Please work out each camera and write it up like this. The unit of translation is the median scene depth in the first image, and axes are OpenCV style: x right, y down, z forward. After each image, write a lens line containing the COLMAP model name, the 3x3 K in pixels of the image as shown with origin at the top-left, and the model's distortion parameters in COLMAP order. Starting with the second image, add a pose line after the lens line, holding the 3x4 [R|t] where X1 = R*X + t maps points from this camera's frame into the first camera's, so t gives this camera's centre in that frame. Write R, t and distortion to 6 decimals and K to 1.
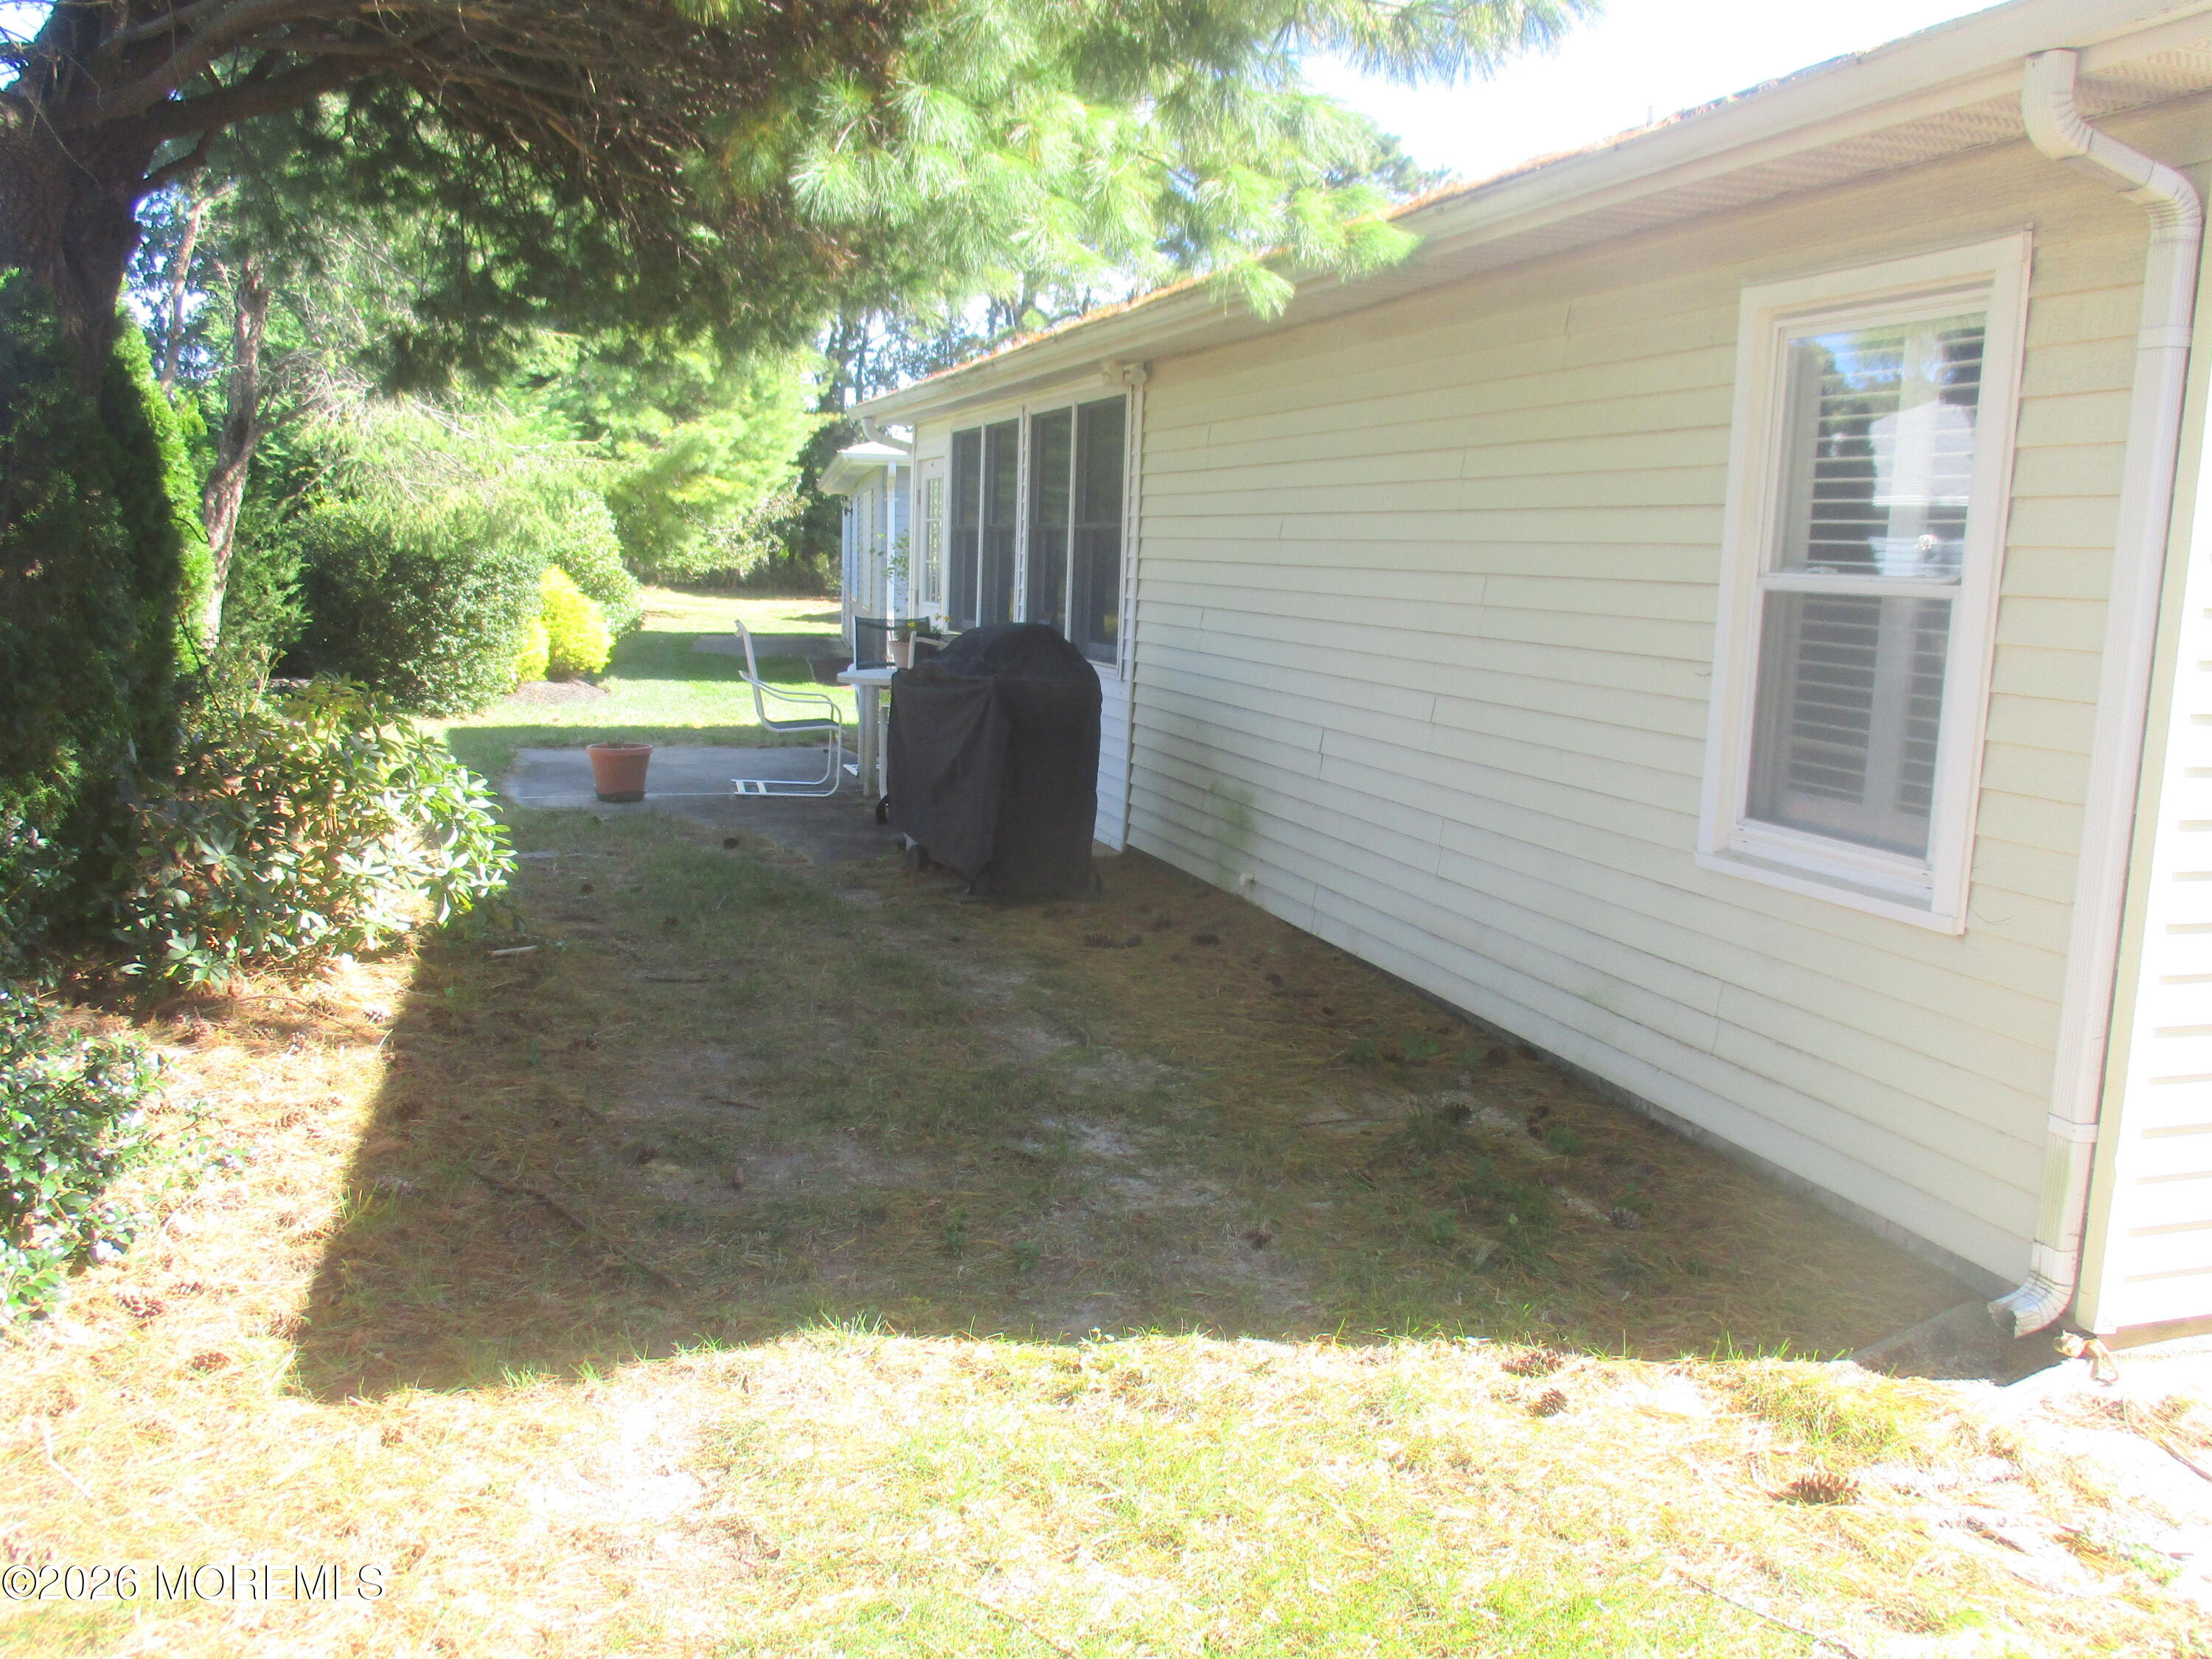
lens RADIAL K [[1835.1, 0, 1099.5], [0, 1835.1, 823.8], [0, 0, 1]] dist [-0.041441, 0.022943]
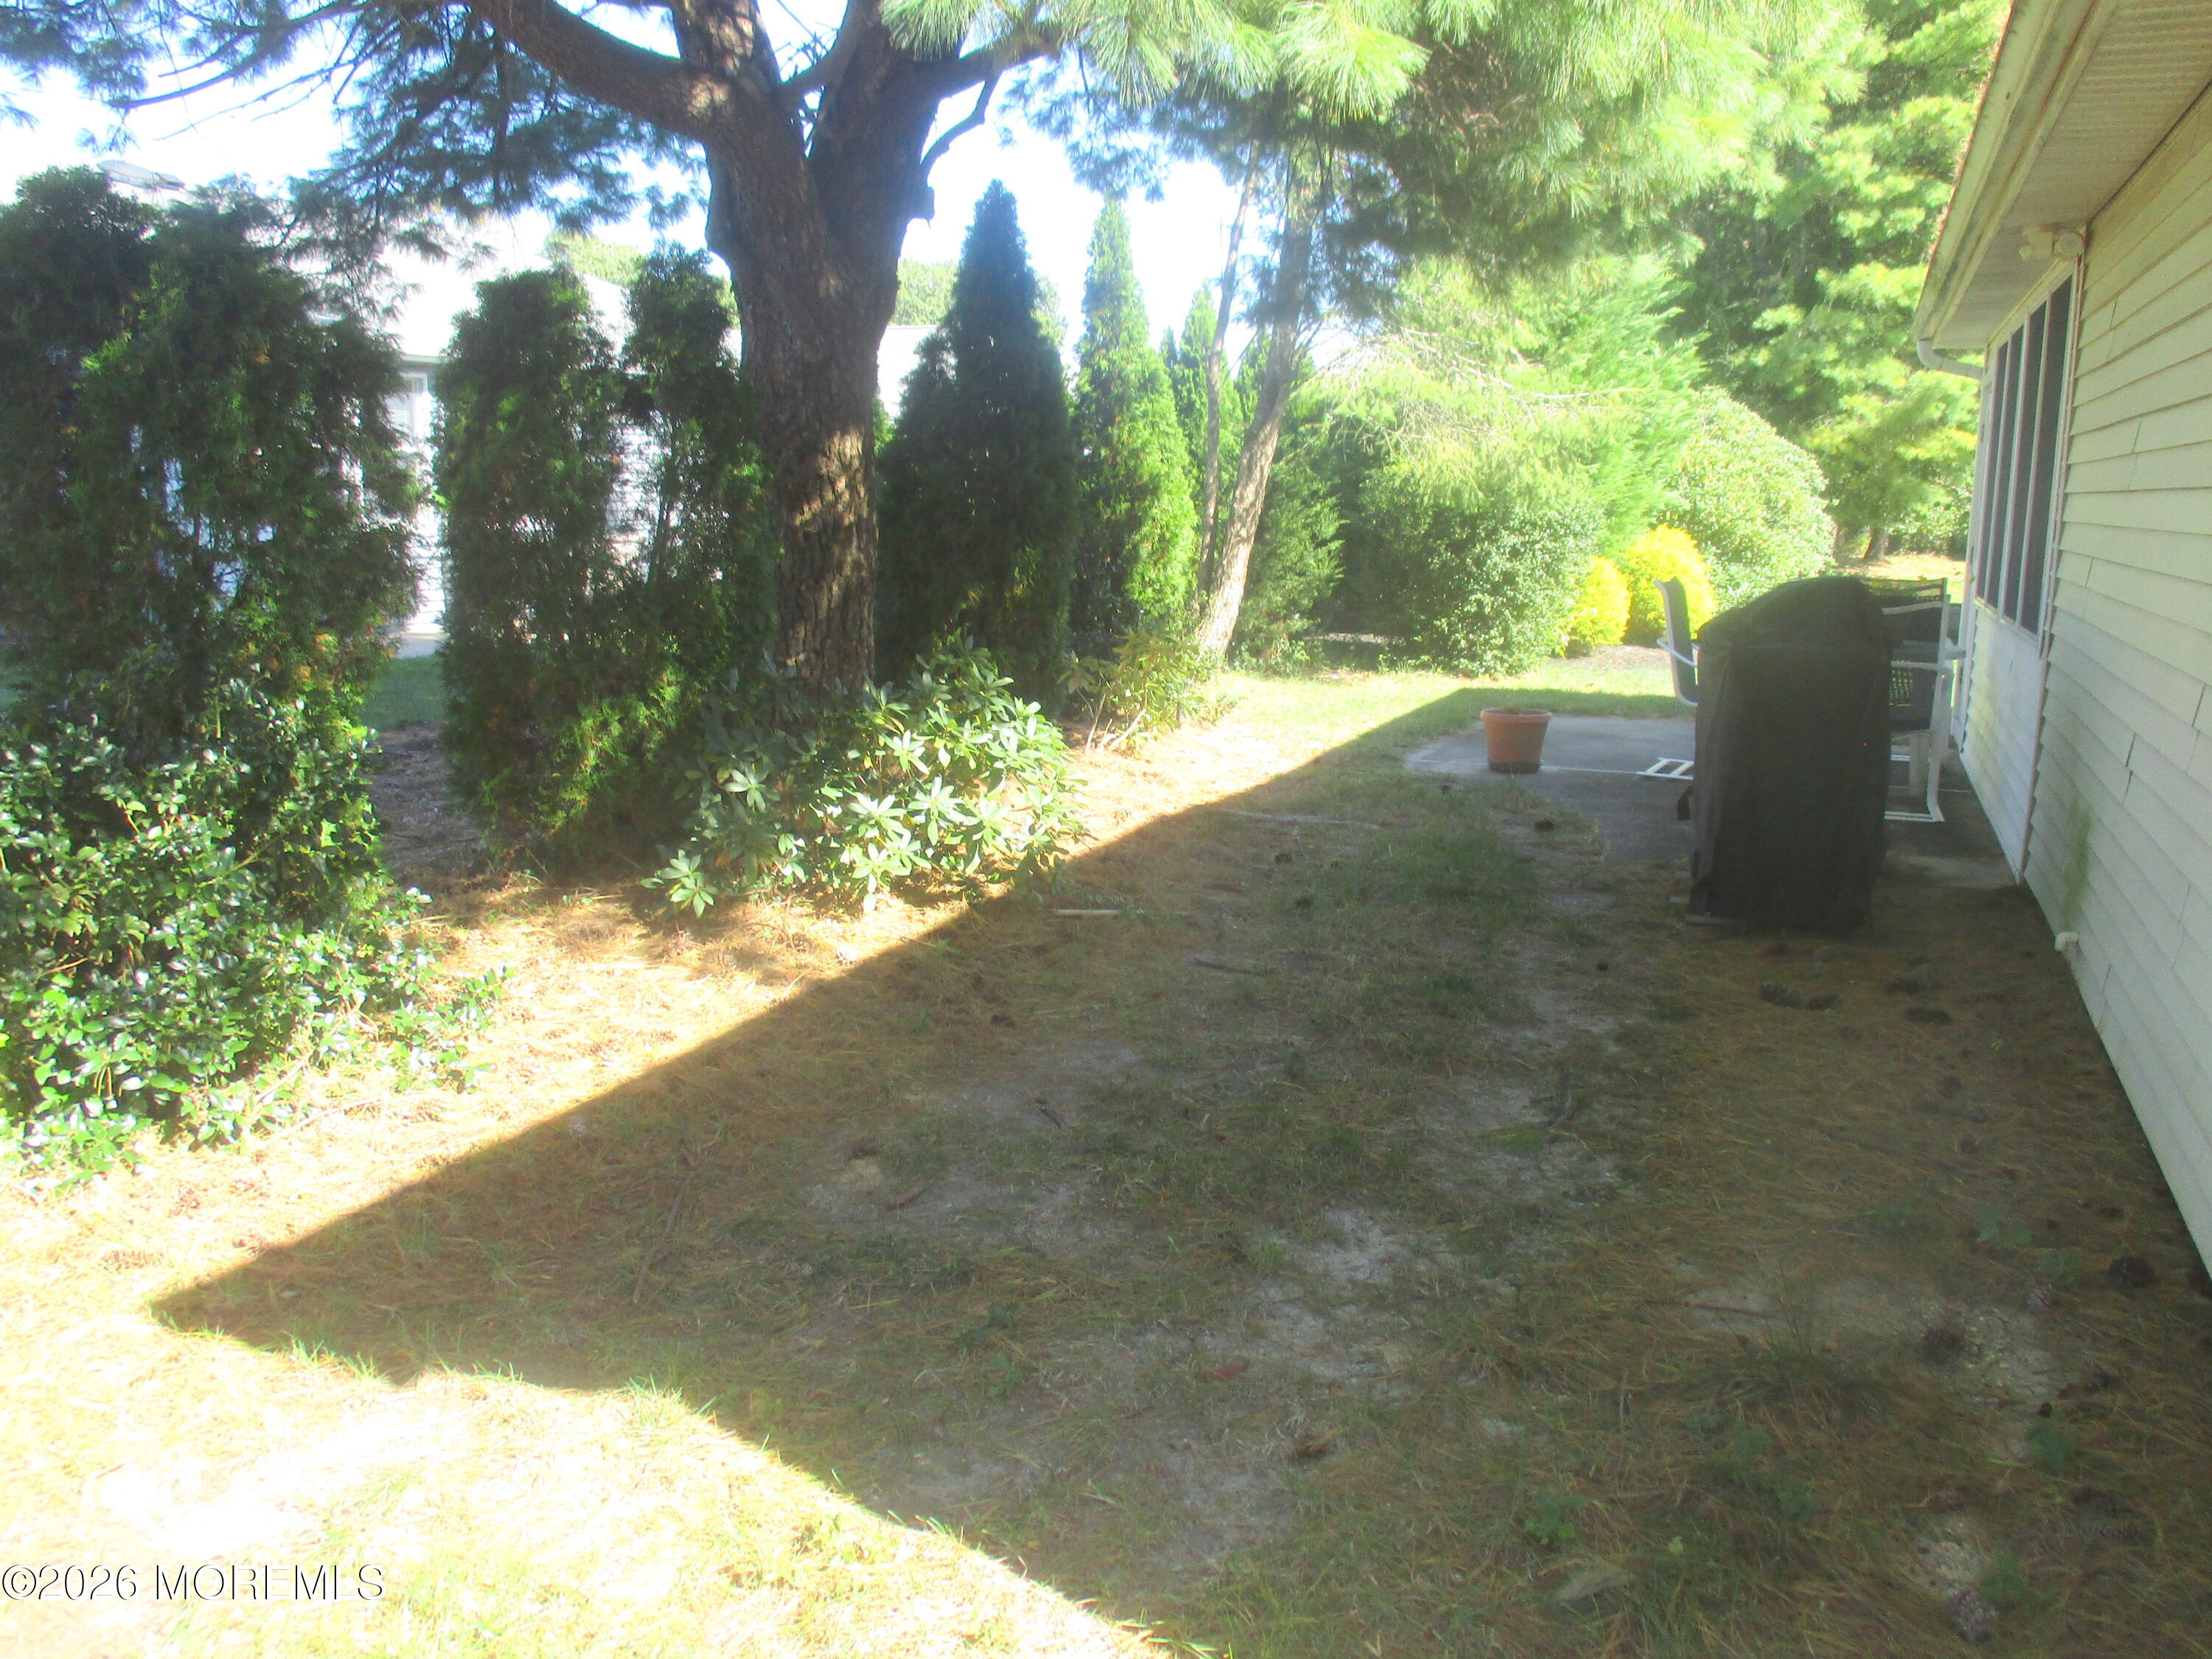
lens RADIAL K [[1835.1, 0, 1106.4], [0, 1835.1, 839.8], [0, 0, 1]] dist [-0.041441, 0.022943]
pose [[0.772494, 0.097638, -0.627471, 0.134449], [-0.081866, 0.995176, 0.054068, -0.009694], [0.629723, 0.009601, 0.776761, 0.128979]]
